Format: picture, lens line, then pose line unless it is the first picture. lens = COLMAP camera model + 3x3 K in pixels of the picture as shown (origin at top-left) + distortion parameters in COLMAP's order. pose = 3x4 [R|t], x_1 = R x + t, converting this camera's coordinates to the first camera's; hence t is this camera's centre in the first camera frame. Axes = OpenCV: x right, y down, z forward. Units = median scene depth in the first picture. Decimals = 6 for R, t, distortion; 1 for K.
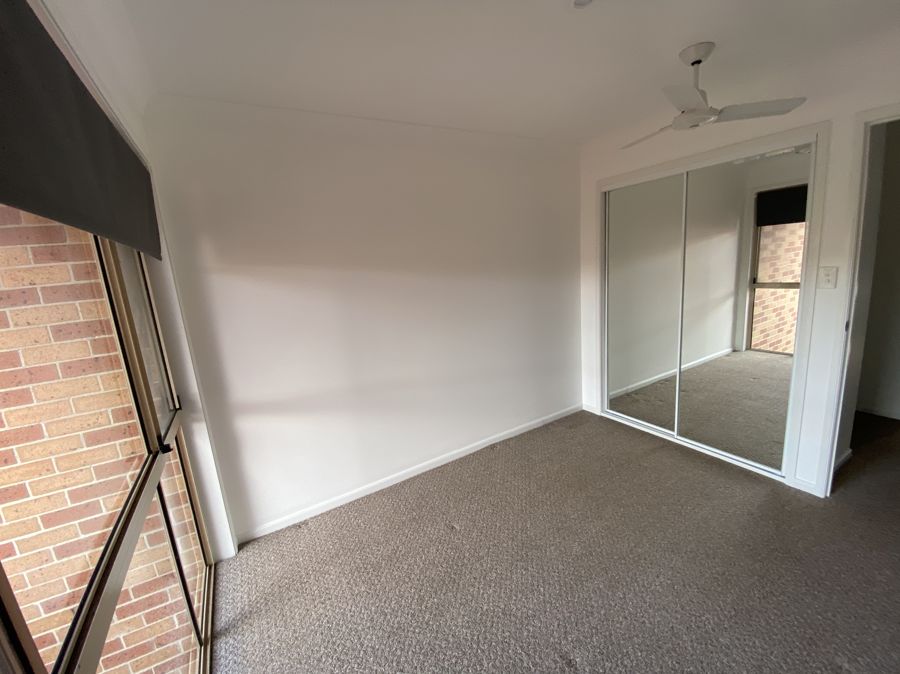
lens RADIAL K [[366.8, 0, 449.7], [0, 366.8, 335.8], [0, 0, 1]] dist [-0.002906, -0.001117]
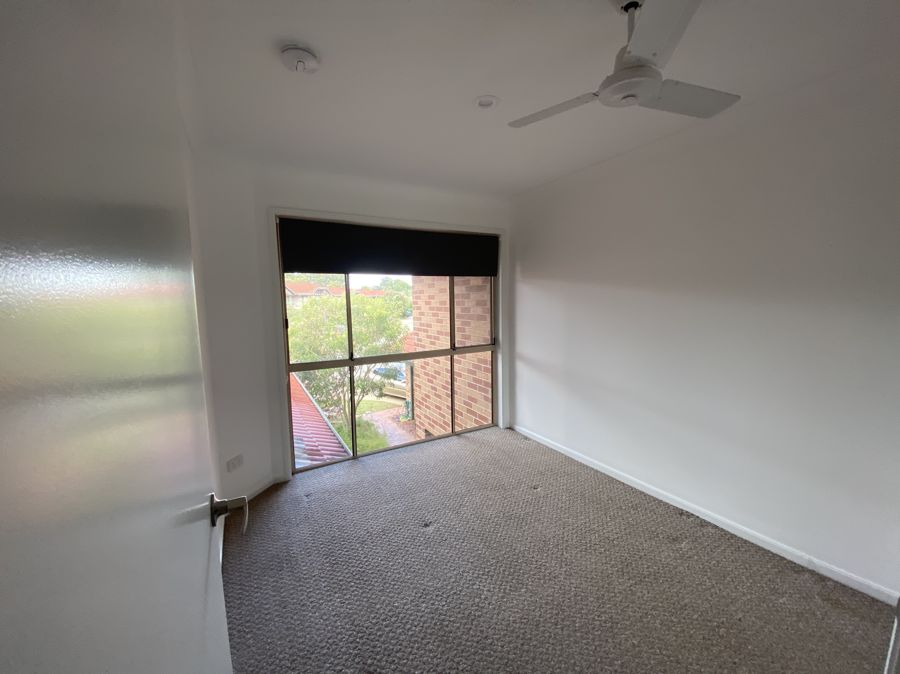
lens RADIAL K [[366.8, 0, 449.1], [0, 366.8, 337.7], [0, 0, 1]] dist [-0.002906, -0.001117]
pose [[-0.041380, 0.185295, -0.981811, 1.156357], [-0.169031, 0.967191, 0.189659, -0.170345], [0.984742, 0.173804, -0.008702, 0.613939]]
